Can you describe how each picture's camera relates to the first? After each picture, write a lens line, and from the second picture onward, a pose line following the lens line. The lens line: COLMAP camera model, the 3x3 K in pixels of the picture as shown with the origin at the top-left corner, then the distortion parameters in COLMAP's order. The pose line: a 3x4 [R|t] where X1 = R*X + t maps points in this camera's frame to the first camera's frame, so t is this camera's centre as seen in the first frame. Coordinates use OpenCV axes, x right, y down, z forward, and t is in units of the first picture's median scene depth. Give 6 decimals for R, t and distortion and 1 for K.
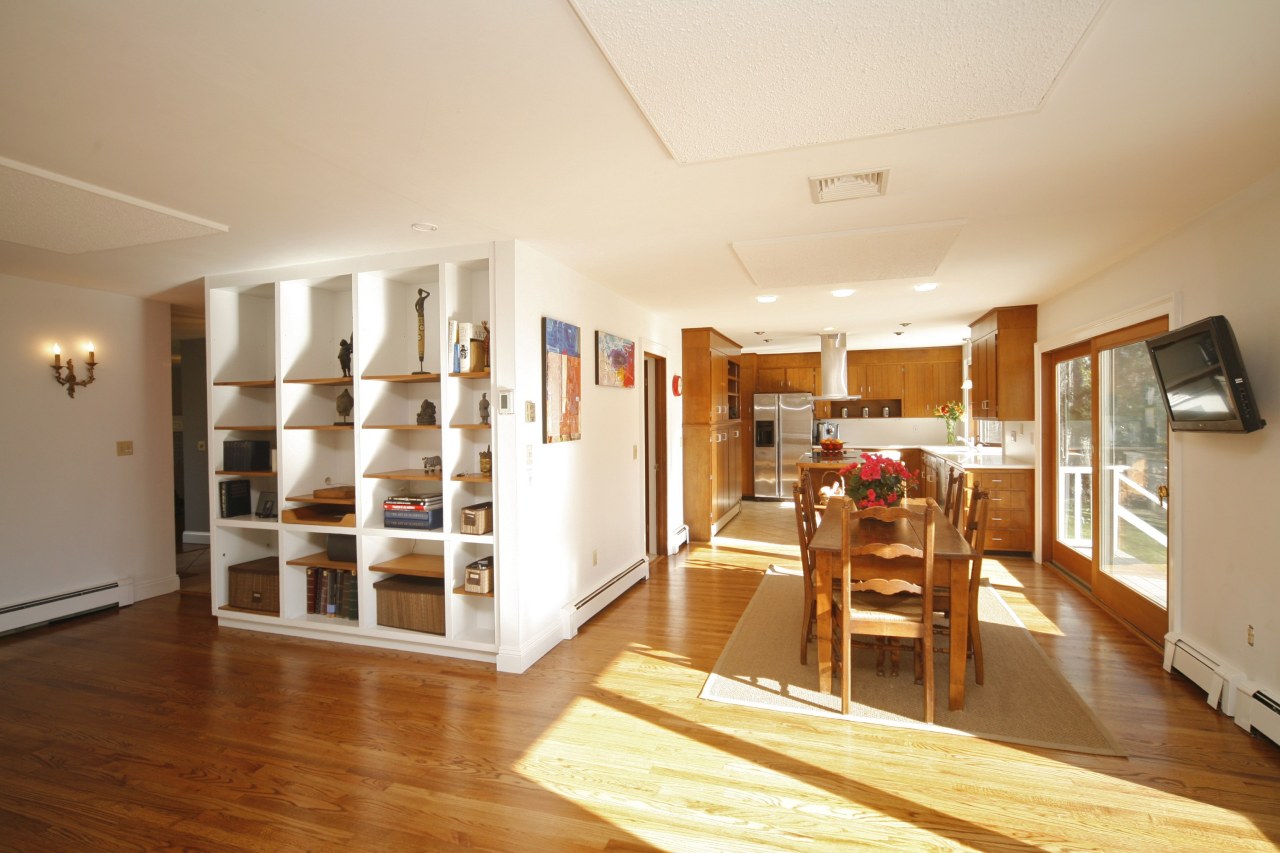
lens RADIAL K [[620.6, 0, 640.0], [0, 620.6, 426.5], [0, 0, 1]] dist [-0.000887, 0.000327]
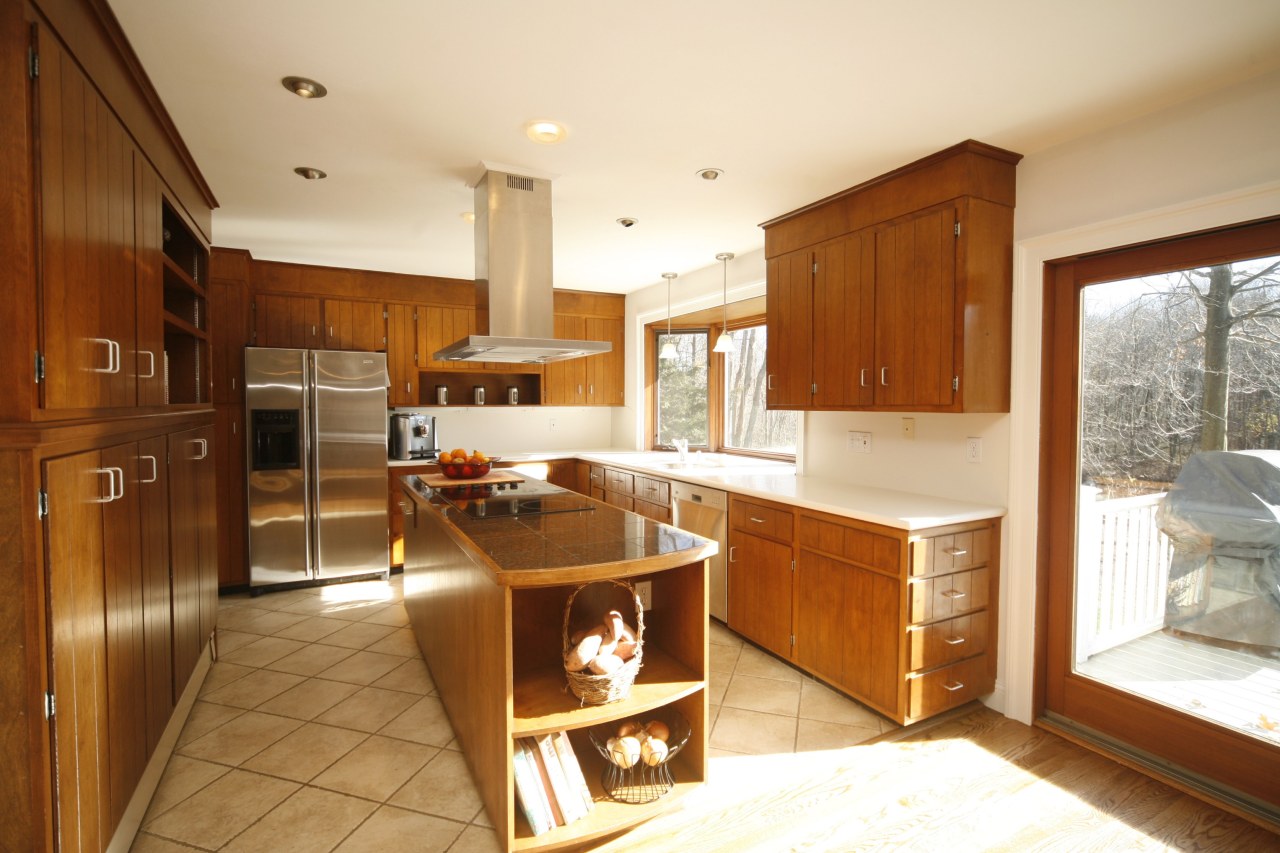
lens RADIAL K [[588.7, 0, 640.0], [0, 588.7, 426.5], [0, 0, 1]] dist [-0.019539, 0.000442]
pose [[0.689327, -0.014445, 0.724306, 0.085114], [0.002334, 0.999840, 0.017719, -0.004364], [-0.724447, -0.010524, 0.689250, 0.569202]]
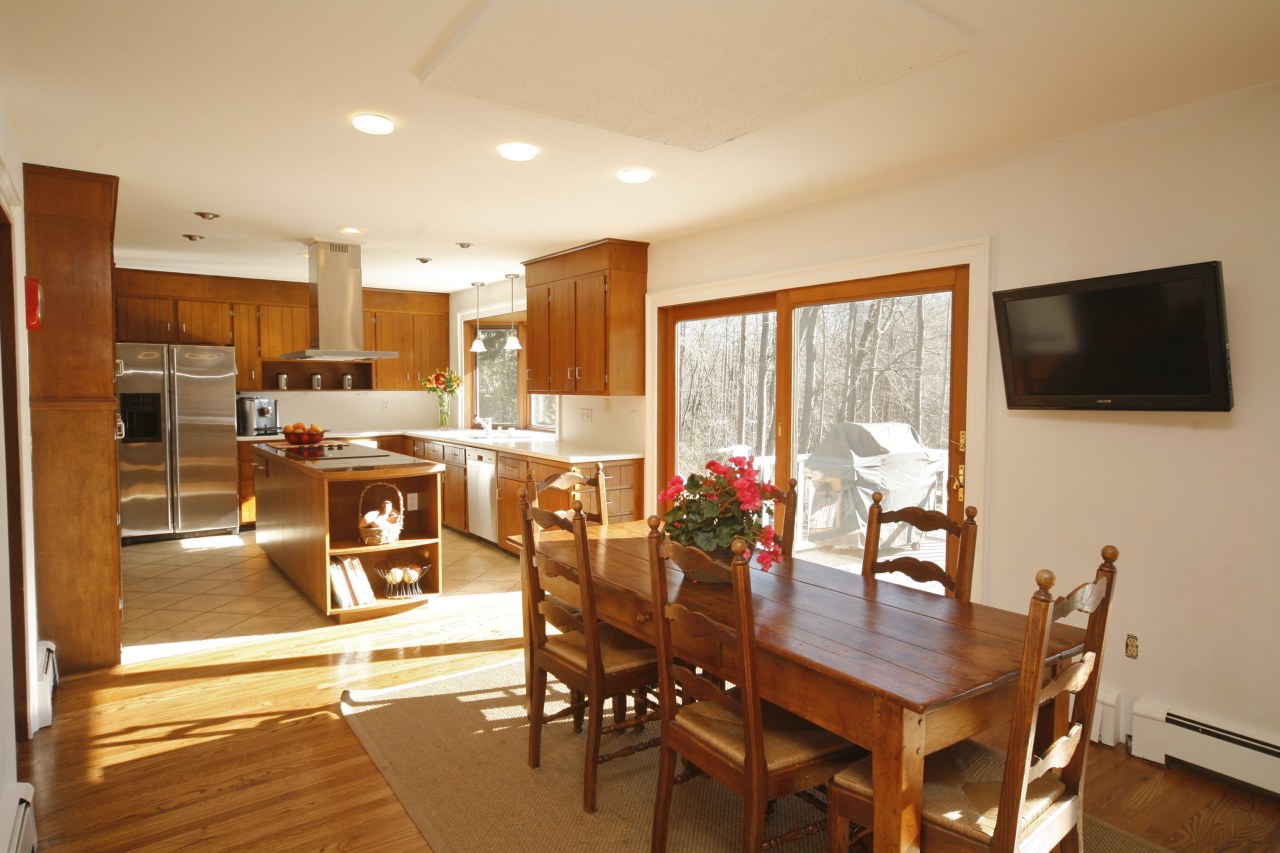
lens RADIAL K [[741.4, 0, 640.0], [0, 741.4, 426.5], [0, 0, 1]] dist [-0.005557, -0.000770]
pose [[0.584661, -0.029035, 0.810758, -0.070976], [0.002932, 0.999428, 0.033677, -0.001146], [-0.811272, -0.017313, 0.584412, 0.296183]]
